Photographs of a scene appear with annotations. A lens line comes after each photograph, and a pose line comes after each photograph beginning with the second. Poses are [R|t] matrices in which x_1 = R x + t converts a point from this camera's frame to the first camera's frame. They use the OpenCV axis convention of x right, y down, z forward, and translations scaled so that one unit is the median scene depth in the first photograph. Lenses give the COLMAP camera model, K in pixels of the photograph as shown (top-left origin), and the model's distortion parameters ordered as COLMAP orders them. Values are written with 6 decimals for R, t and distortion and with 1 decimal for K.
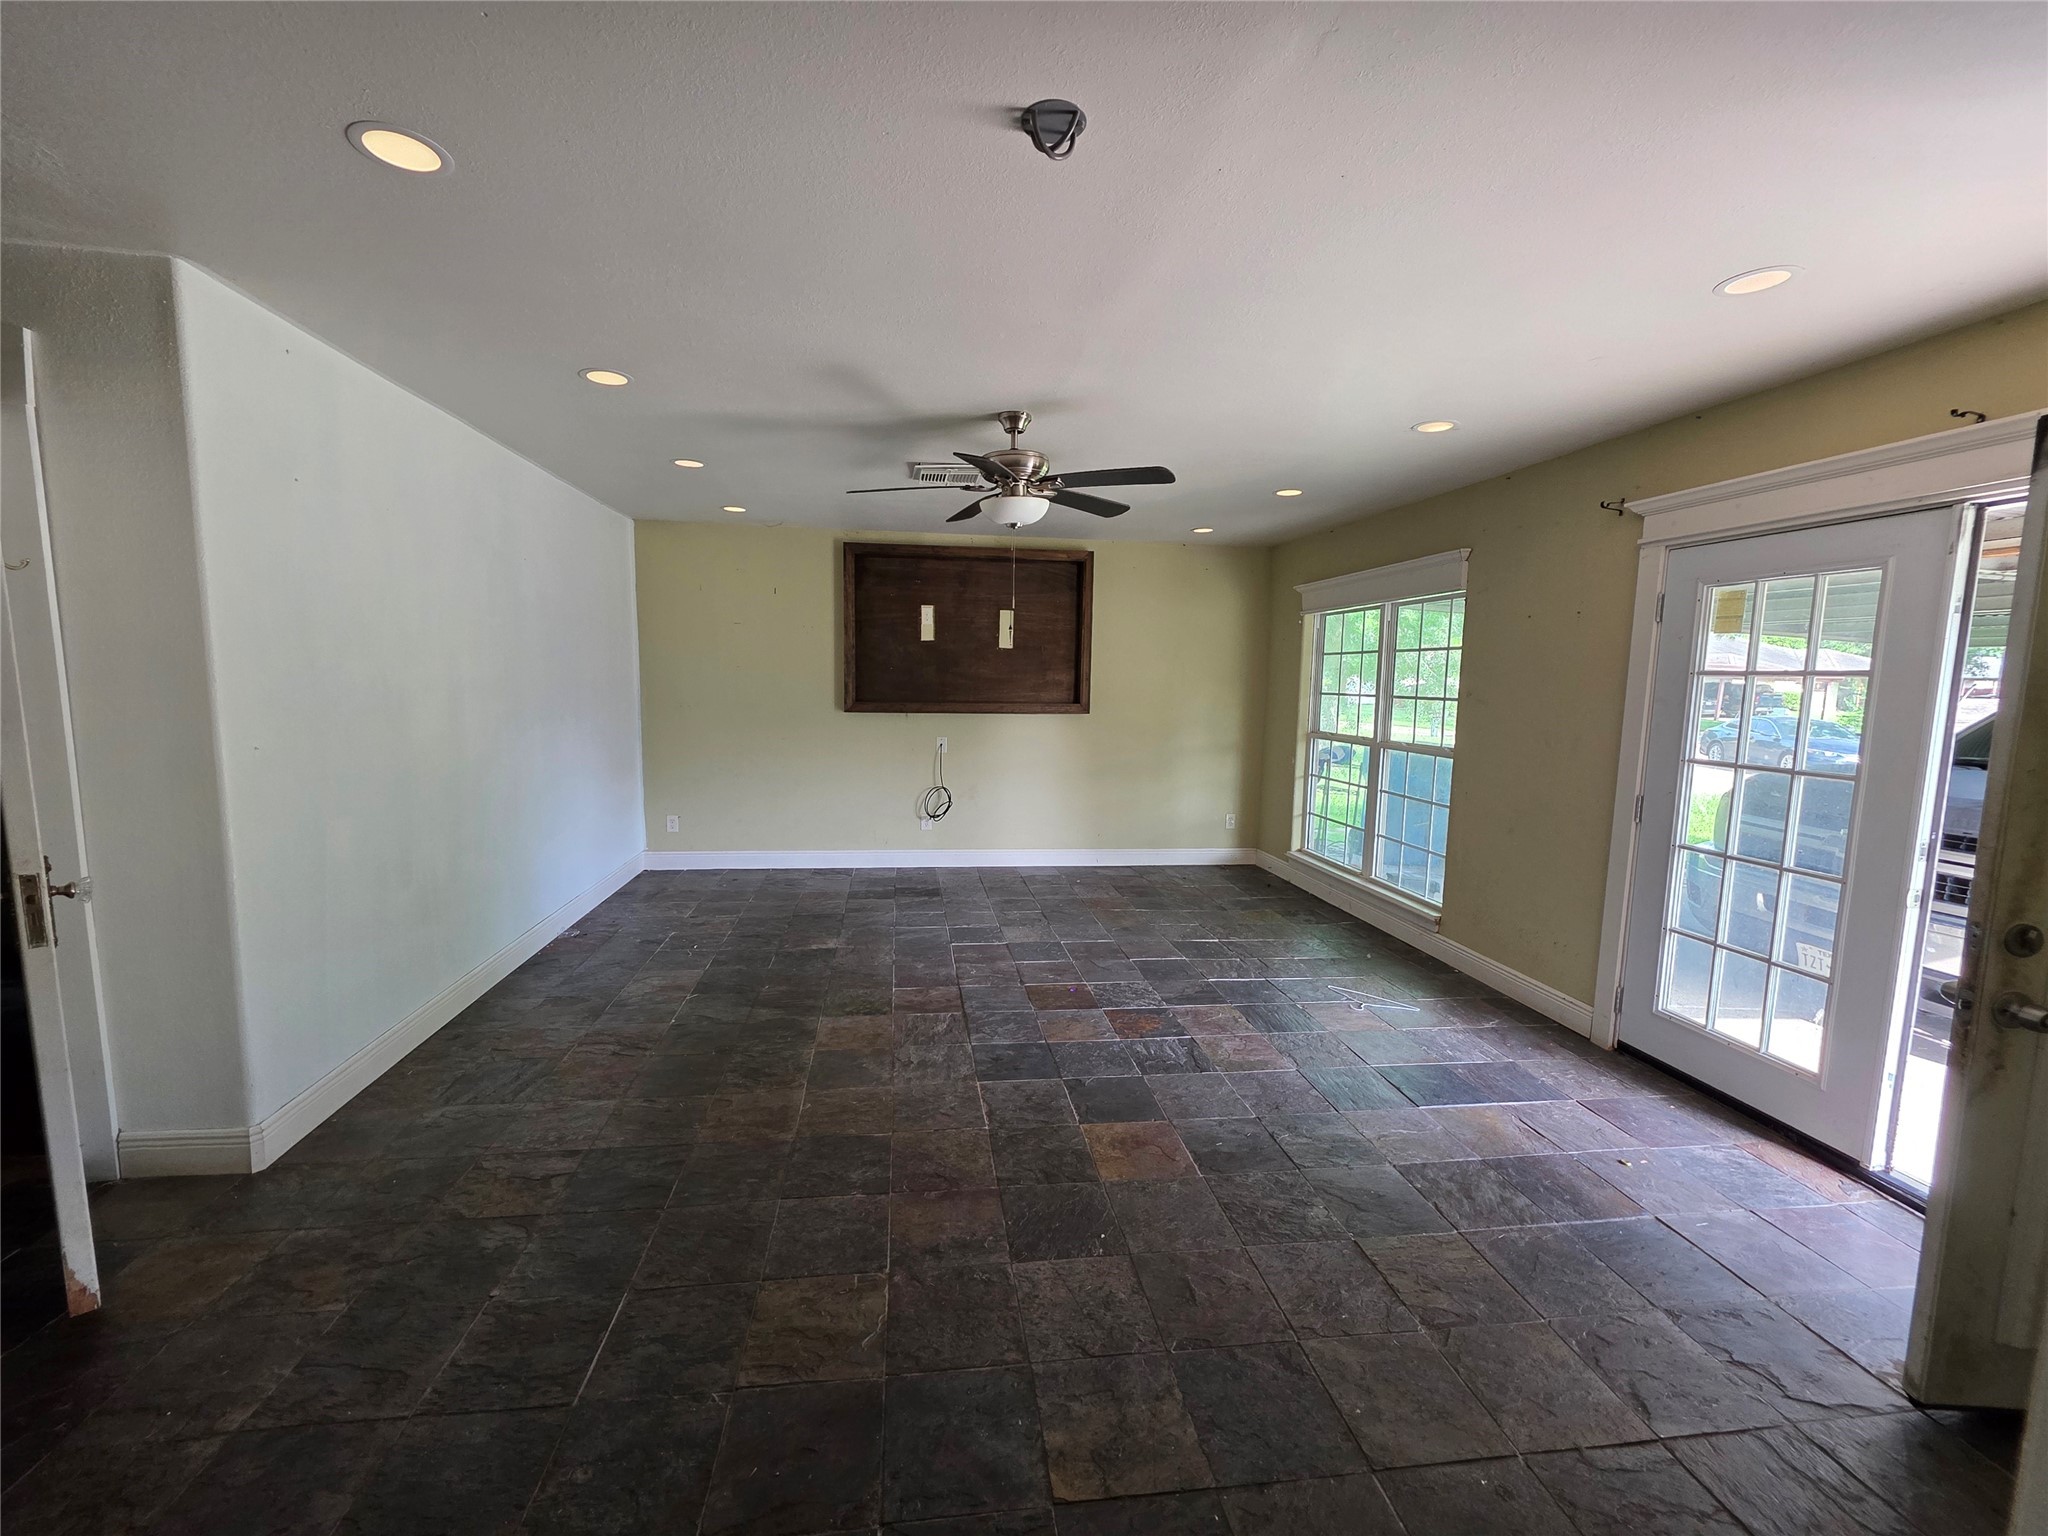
lens RADIAL K [[823.0, 0, 1013.4], [0, 823.0, 768.5], [0, 0, 1]] dist [0.006939, -0.000880]
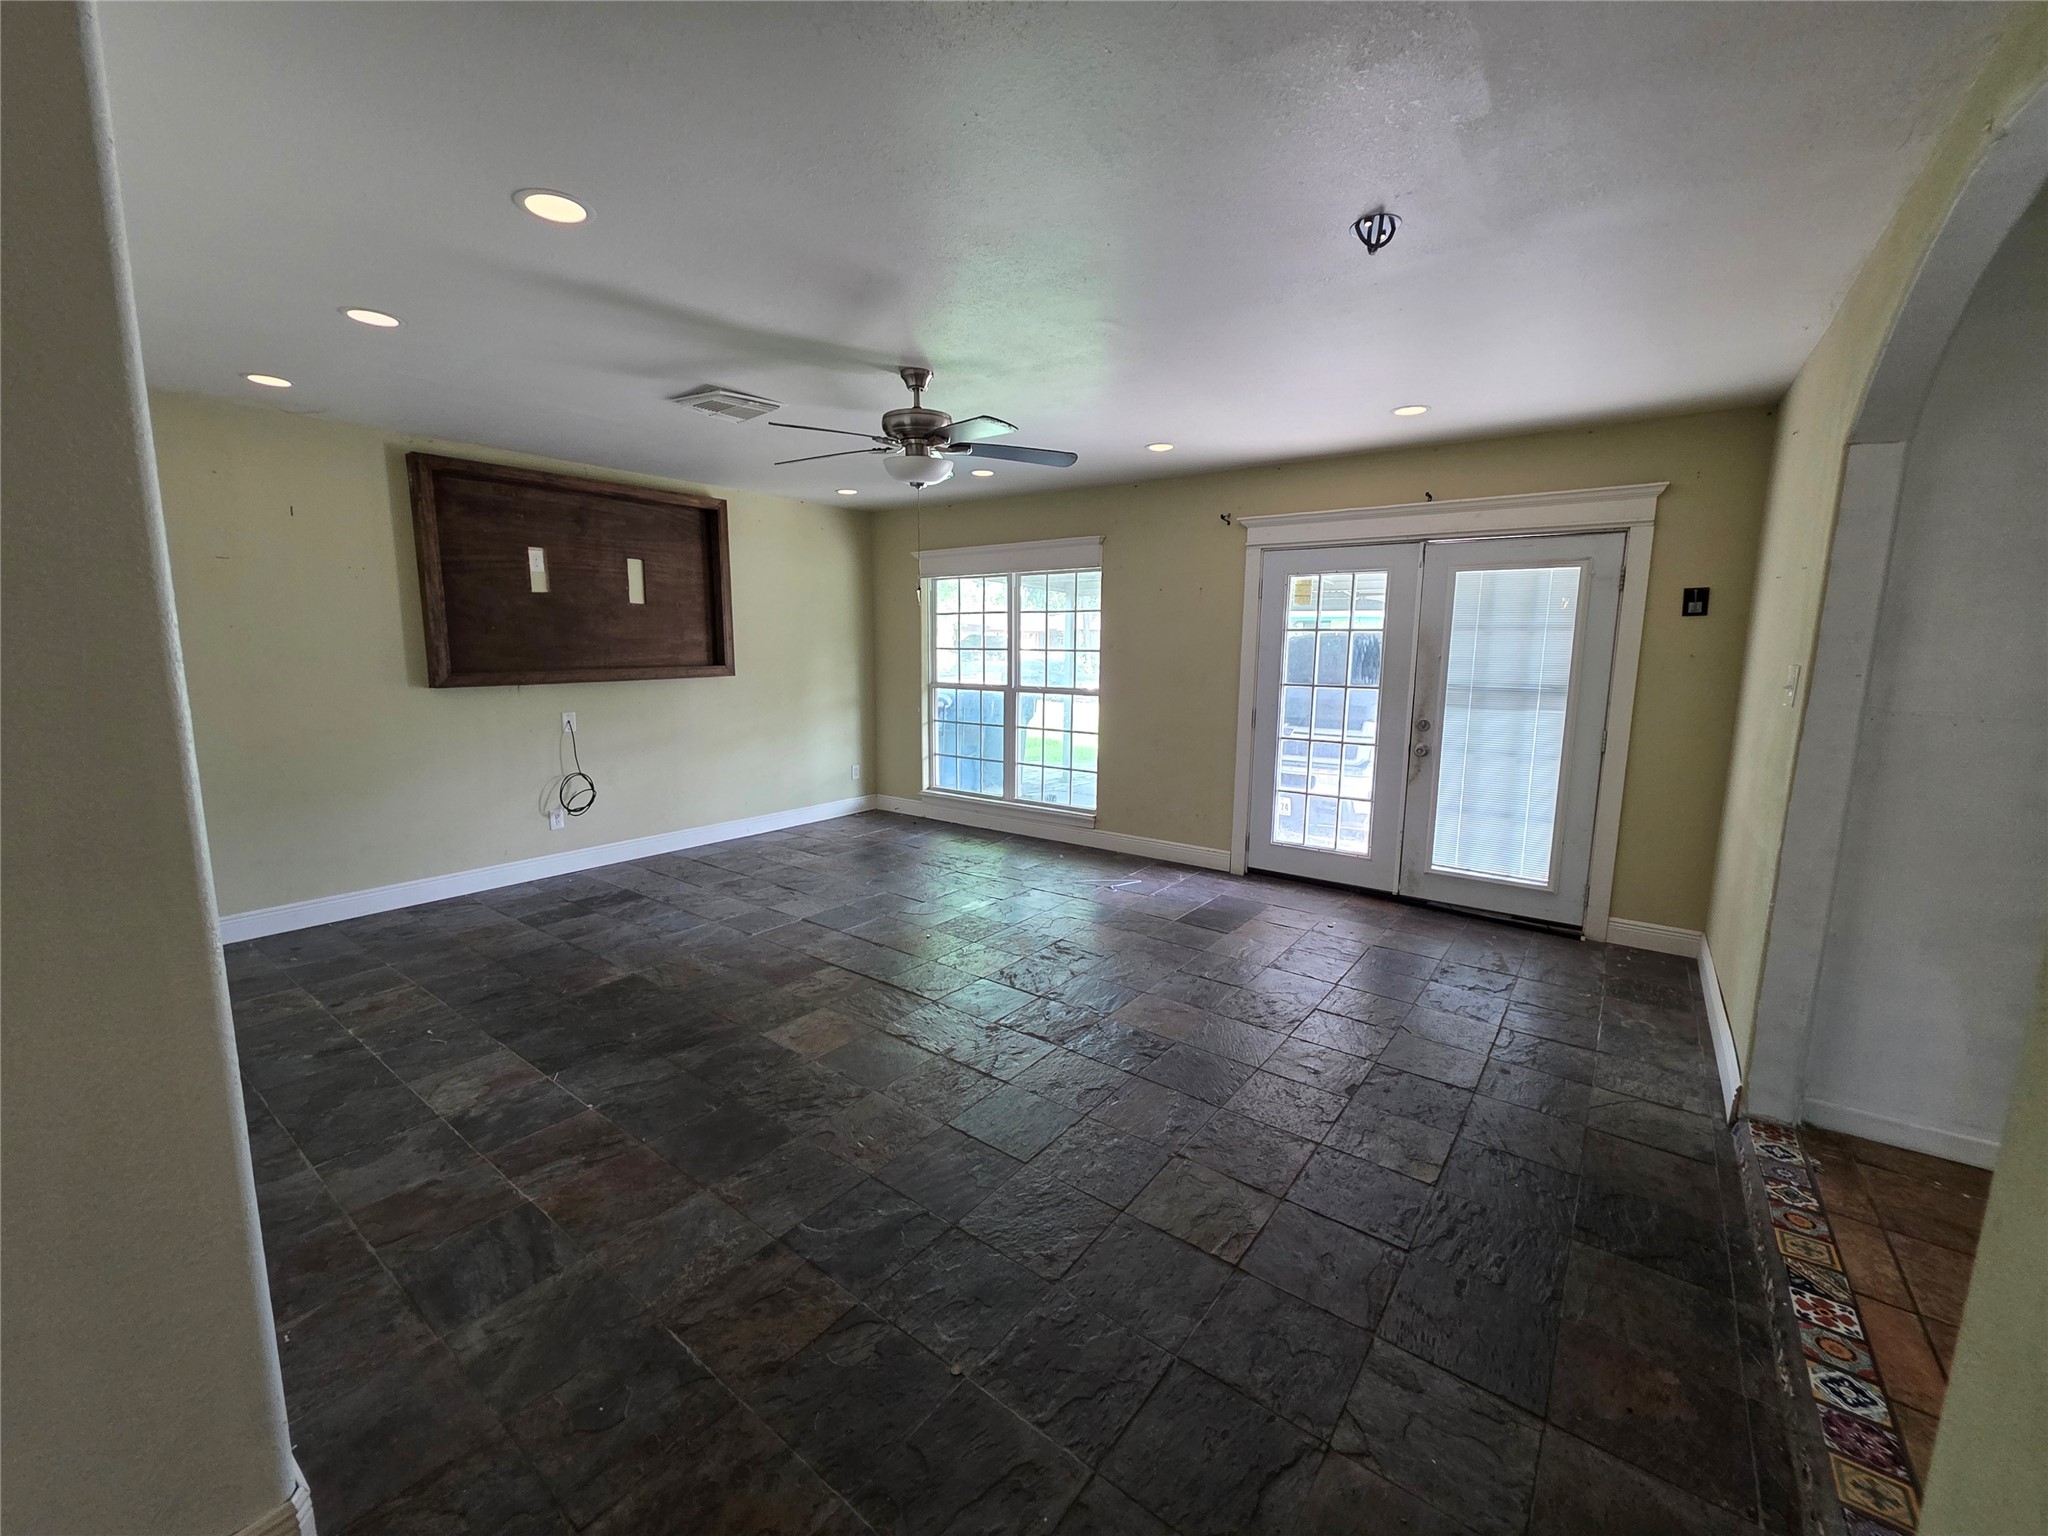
lens RADIAL K [[823.0, 0, 1009.4], [0, 823.0, 765.9], [0, 0, 1]] dist [0.006939, -0.000880]
pose [[0.708034, -0.121088, 0.695720, -0.408794], [0.085869, 0.992642, 0.085377, -0.020524], [-0.700938, -0.000709, 0.713221, 0.130031]]
